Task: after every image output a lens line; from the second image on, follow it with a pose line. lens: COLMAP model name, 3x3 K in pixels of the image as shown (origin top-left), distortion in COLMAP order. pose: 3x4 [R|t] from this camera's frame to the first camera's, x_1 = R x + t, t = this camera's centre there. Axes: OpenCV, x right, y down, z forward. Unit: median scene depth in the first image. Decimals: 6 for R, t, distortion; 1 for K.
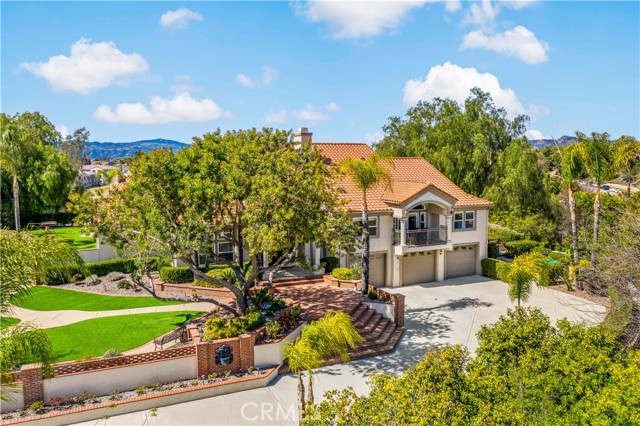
lens RADIAL K [[517.0, 0, 317.8], [0, 517.0, 211.8], [0, 0, 1]] dist [0.003954, -0.002016]
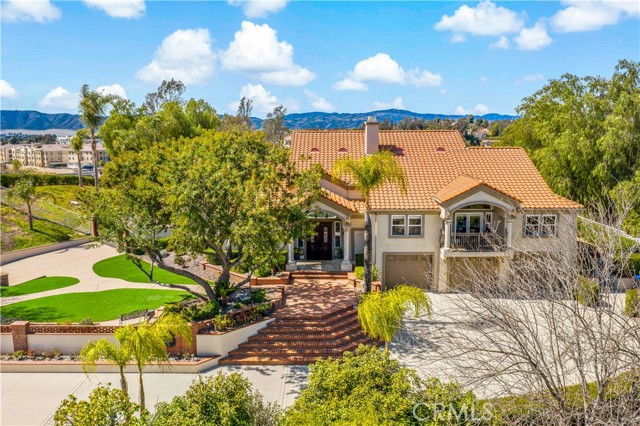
lens RADIAL K [[517.0, 0, 318.4], [0, 517.0, 214.9], [0, 0, 1]] dist [0.003954, -0.002016]
pose [[0.901332, 0.069777, -0.427472, 0.397713], [-0.041667, 0.996329, 0.074777, -0.061147], [0.431121, -0.049588, 0.900931, 0.097923]]
